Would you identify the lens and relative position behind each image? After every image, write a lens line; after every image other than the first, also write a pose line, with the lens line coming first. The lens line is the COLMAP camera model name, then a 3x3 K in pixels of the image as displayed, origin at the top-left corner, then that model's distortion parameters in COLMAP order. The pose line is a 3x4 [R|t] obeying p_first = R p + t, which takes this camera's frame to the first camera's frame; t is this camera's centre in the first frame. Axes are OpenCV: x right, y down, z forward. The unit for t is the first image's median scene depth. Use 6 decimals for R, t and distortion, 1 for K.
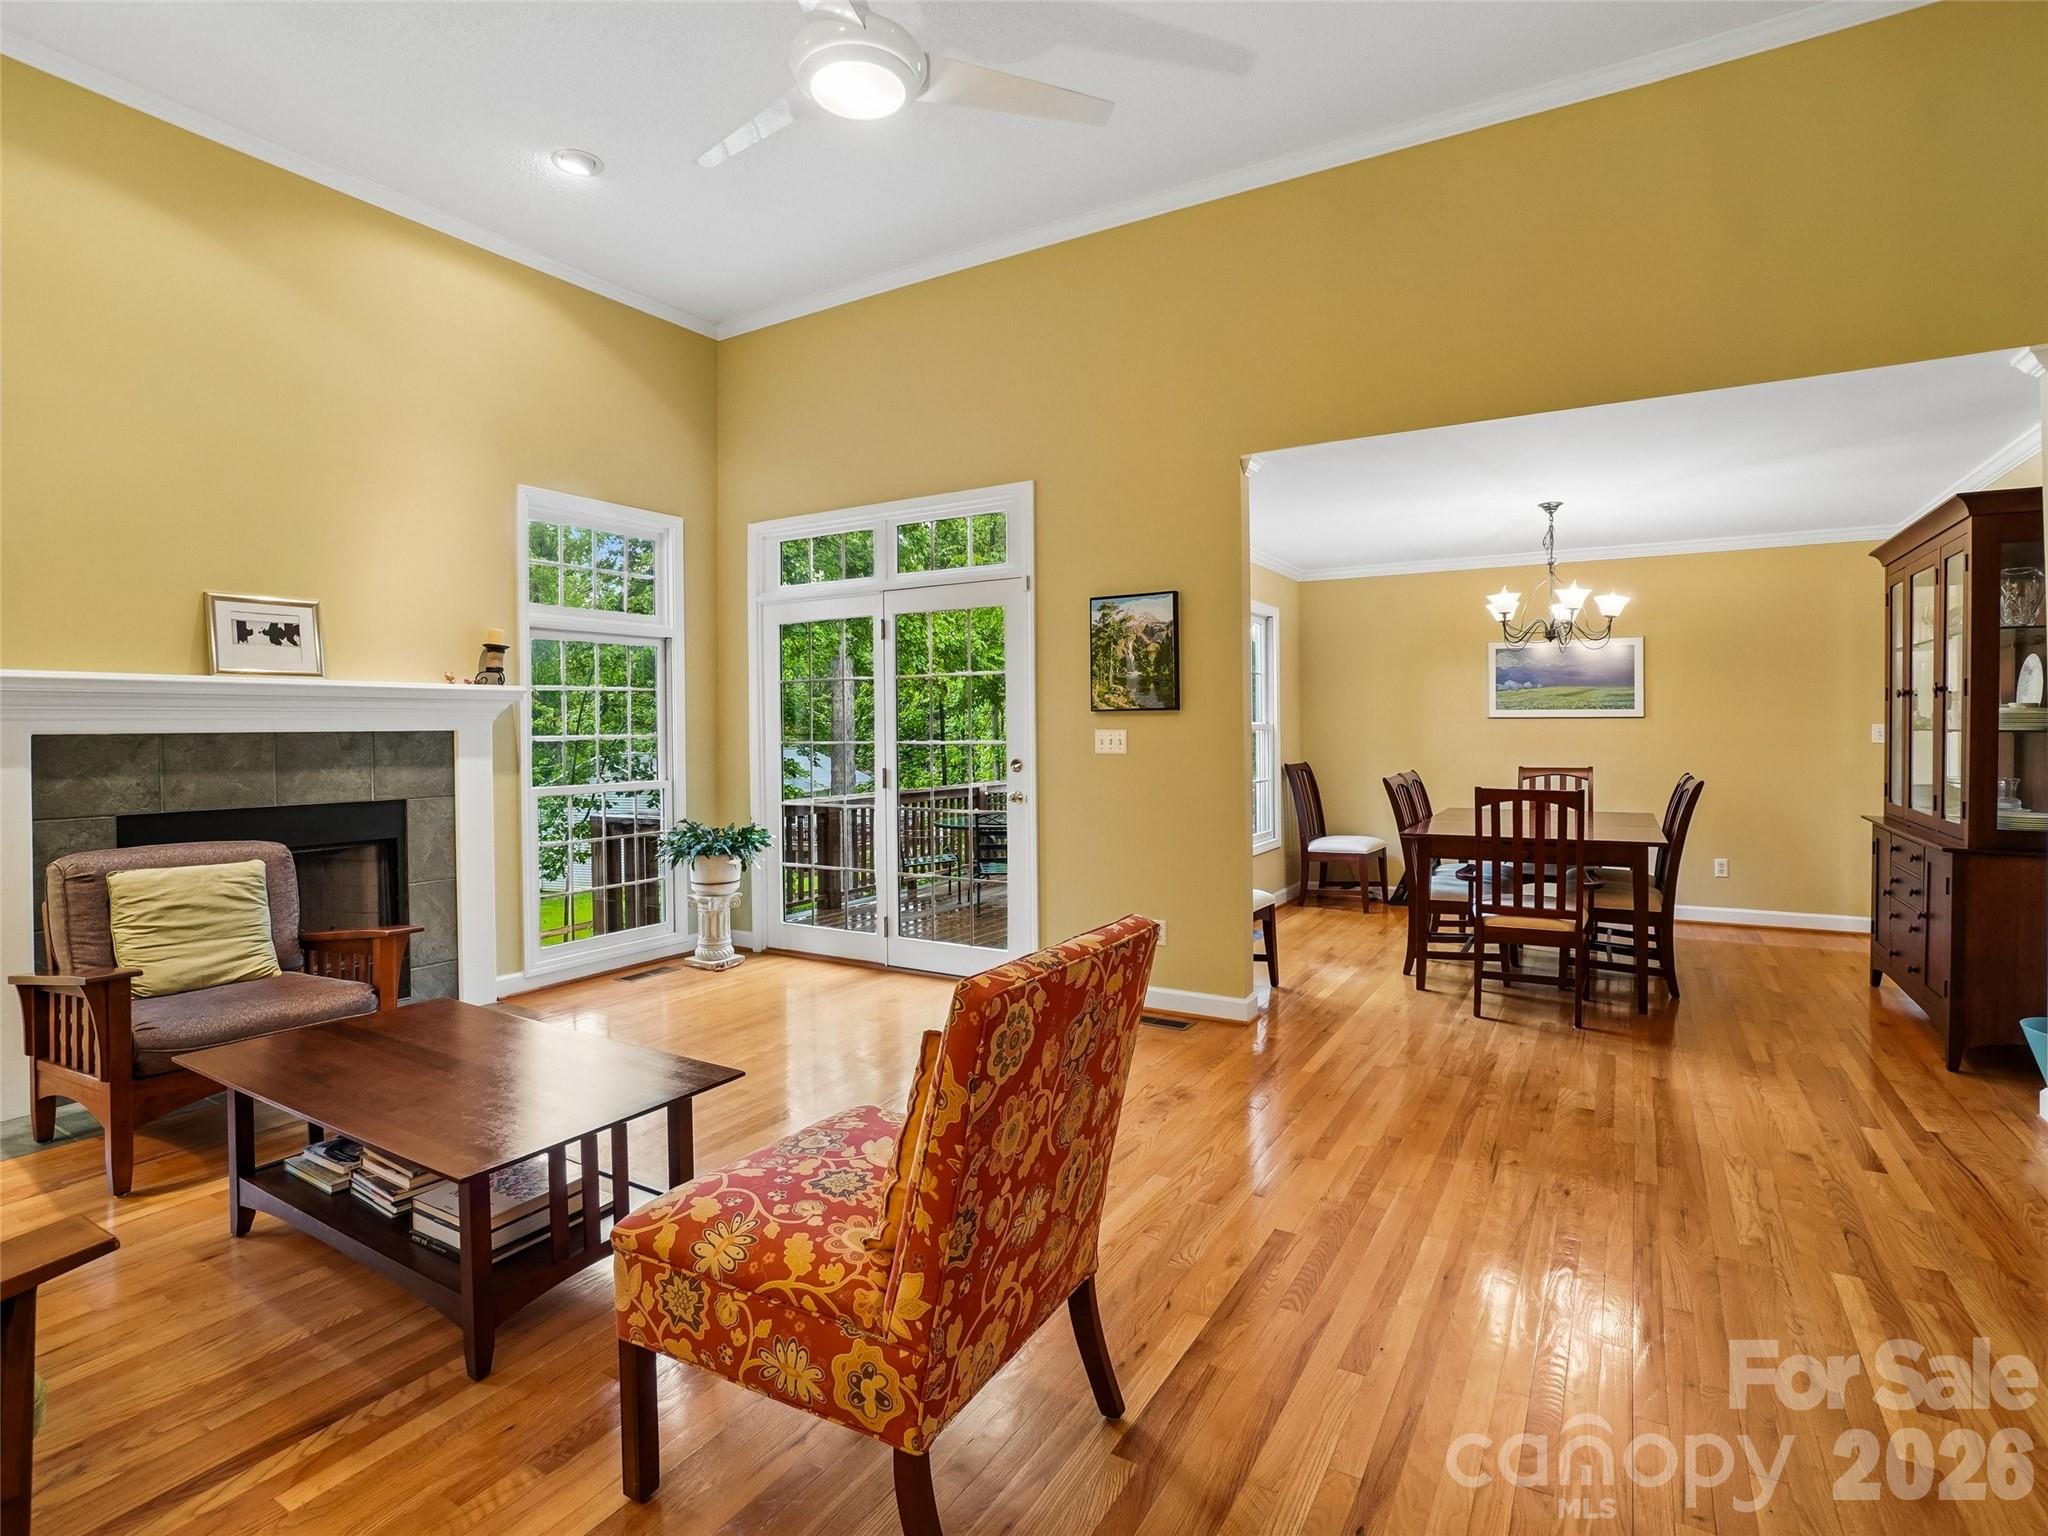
lens RADIAL K [[1035.7, 0, 1097.3], [0, 1035.7, 736.7], [0, 0, 1]] dist [-0.002510, -0.000232]
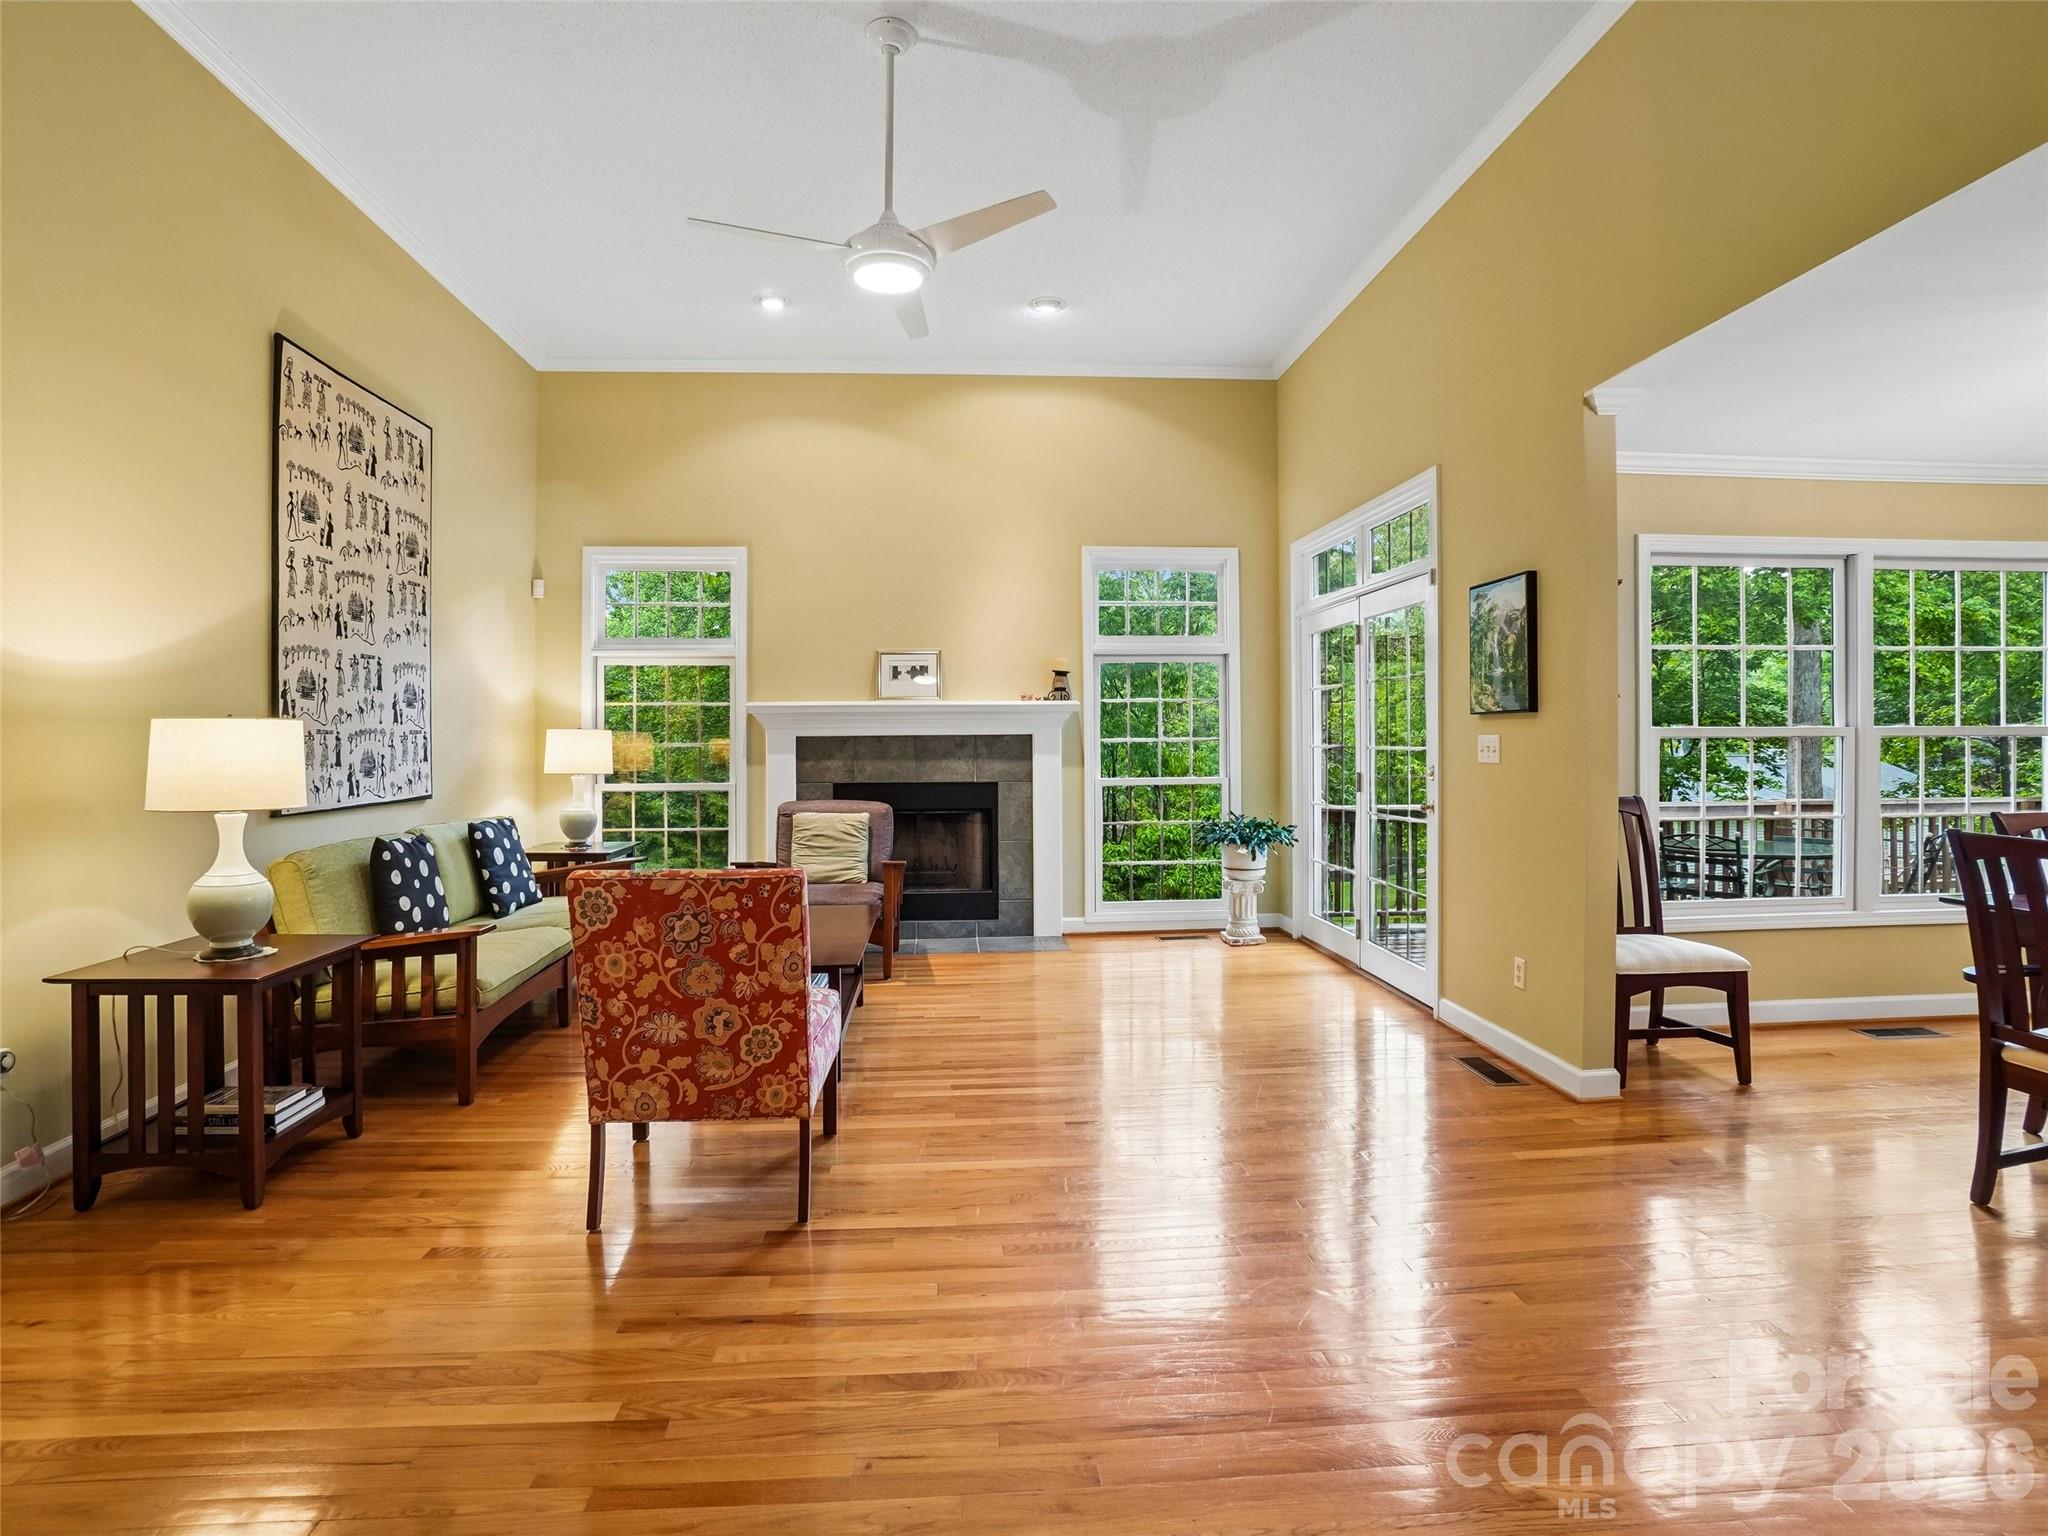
lens RADIAL K [[1058.0, 0, 1023.2], [0, 1058.0, 751.7], [0, 0, 1]] dist [-0.000291, 0.000248]
pose [[0.588534, 0.015749, -0.808319, 0.517370], [-0.006506, 0.999870, 0.014743, -0.003506], [0.808446, -0.003418, 0.588560, 0.155605]]
